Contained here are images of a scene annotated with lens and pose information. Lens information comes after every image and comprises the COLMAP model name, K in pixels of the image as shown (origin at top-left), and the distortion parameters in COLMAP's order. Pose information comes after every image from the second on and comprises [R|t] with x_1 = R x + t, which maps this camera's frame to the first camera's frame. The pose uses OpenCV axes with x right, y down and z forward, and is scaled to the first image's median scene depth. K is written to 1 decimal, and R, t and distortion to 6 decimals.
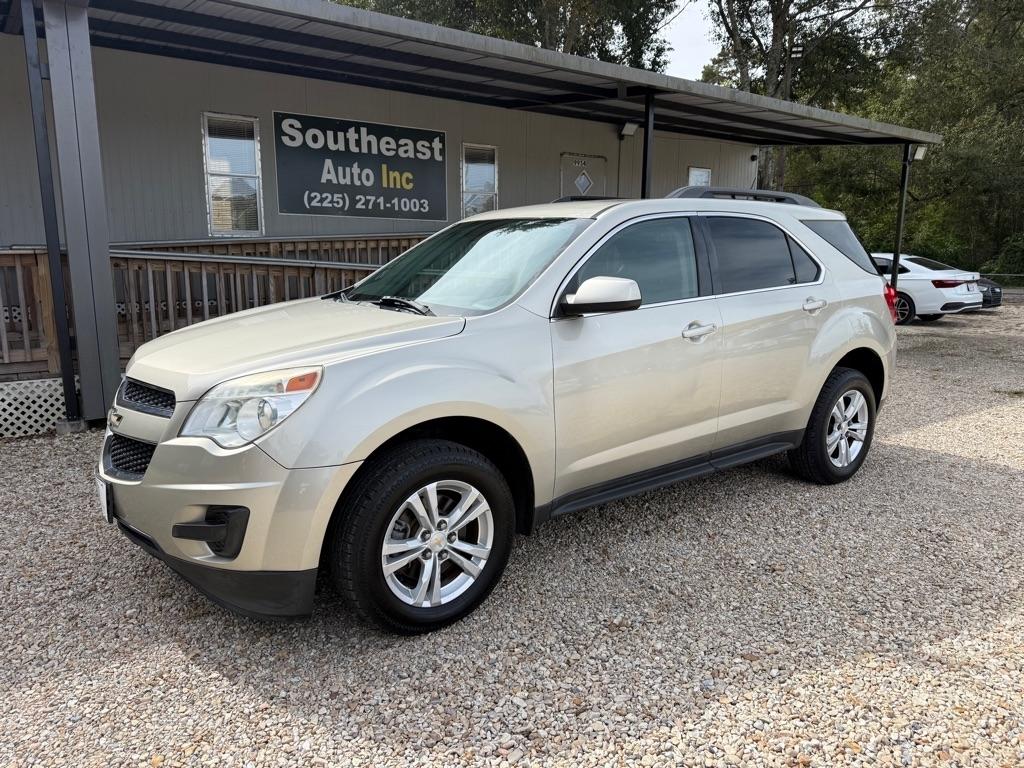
lens RADIAL K [[710.2, 0, 506.5], [0, 710.2, 386.4], [0, 0, 1]] dist [0.128782, -0.204445]
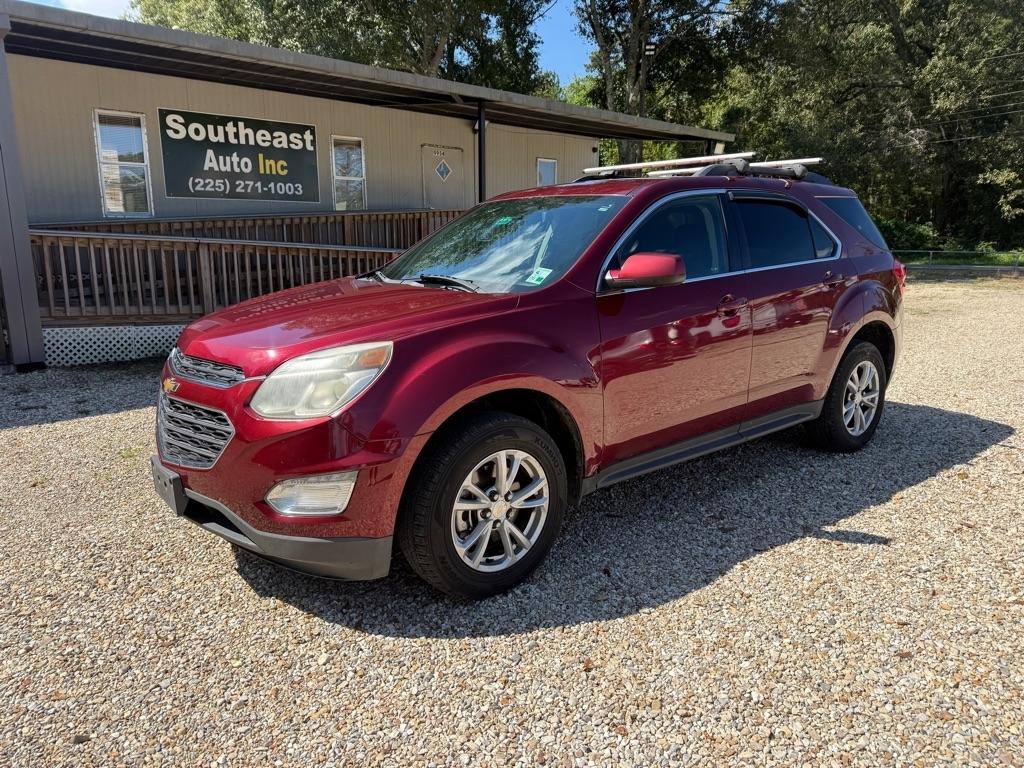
lens RADIAL K [[727.1, 0, 509.9], [0, 727.1, 384.8], [0, 0, 1]] dist [0.007580, -0.000300]
pose [[0.991141, -0.029067, 0.129594, 0.064162], [0.025806, 0.999308, 0.026771, 0.040126], [-0.130283, -0.023189, 0.991206, -0.217301]]
